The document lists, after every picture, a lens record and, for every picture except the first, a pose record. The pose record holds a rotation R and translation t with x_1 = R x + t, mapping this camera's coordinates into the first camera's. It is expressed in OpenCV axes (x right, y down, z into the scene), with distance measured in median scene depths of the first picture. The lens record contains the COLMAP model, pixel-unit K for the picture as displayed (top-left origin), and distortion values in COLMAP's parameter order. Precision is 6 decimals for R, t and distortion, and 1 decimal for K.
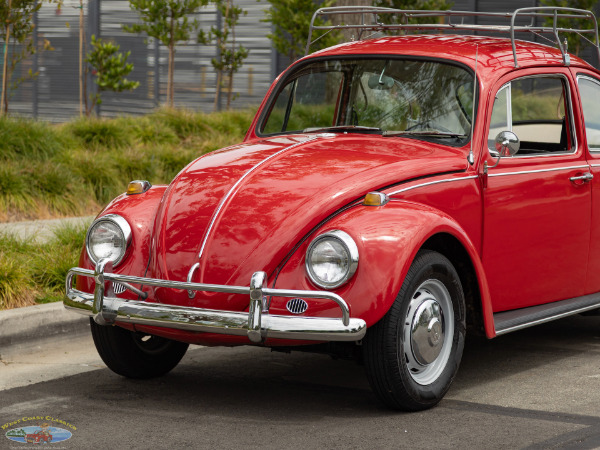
lens RADIAL K [[2001.4, 0, 300.1], [0, 2001.4, 227.3], [0, 0, 1]] dist [0.024588, 0.000000]
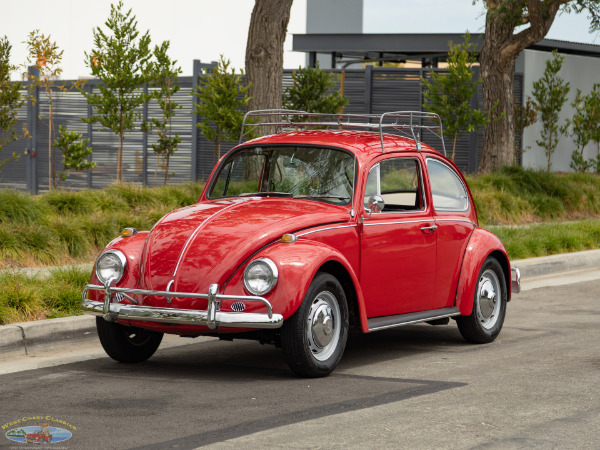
lens RADIAL K [[2001.4, 0, 303.8], [0, 2001.4, 228.5], [0, 0, 1]] dist [0.024588, 0.000000]
pose [[0.999050, 0.005891, 0.043176, -0.016729], [-0.004194, 0.999219, -0.039289, 0.036501], [-0.043373, 0.039070, 0.998295, -0.509025]]
